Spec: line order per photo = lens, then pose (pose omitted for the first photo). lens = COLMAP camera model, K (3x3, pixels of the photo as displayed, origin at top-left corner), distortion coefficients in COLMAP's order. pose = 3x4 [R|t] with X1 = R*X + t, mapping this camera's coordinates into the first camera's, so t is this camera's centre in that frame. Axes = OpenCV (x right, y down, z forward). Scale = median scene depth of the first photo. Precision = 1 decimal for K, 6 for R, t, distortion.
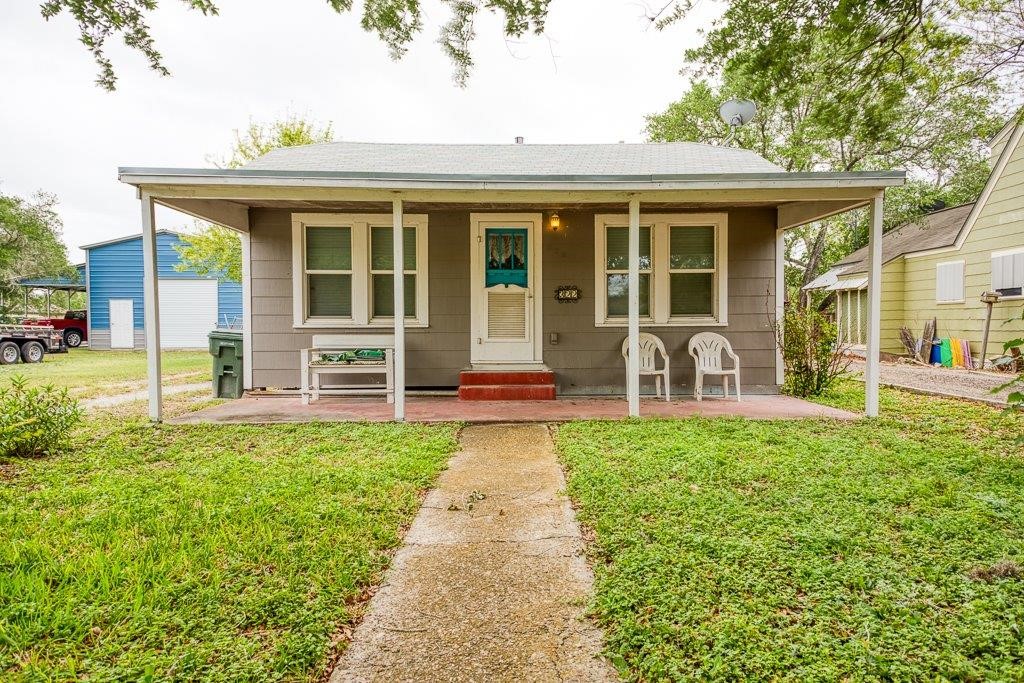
lens RADIAL K [[524.7, 0, 512.2], [0, 524.7, 336.8], [0, 0, 1]] dist [-0.000645, 0.000524]
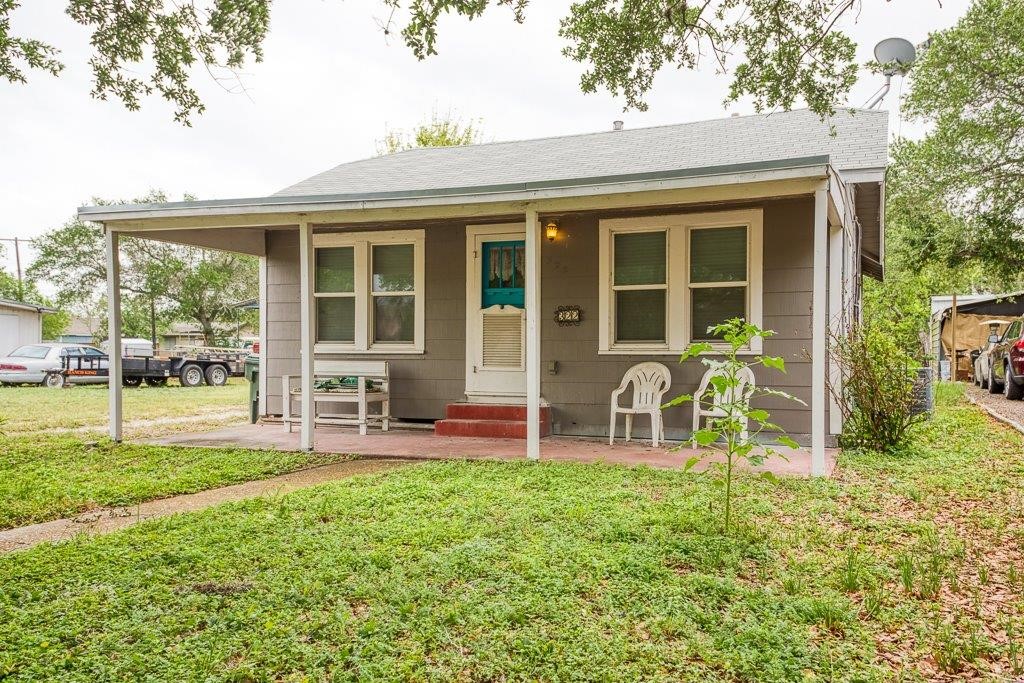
lens RADIAL K [[642.3, 0, 512.0], [0, 642.3, 347.2], [0, 0, 1]] dist [0.021479, -0.001349]
pose [[0.954299, 0.003274, -0.298835, 0.324555], [-0.011324, 0.999618, -0.025212, -0.002798], [0.298638, 0.027444, 0.953972, -0.012818]]
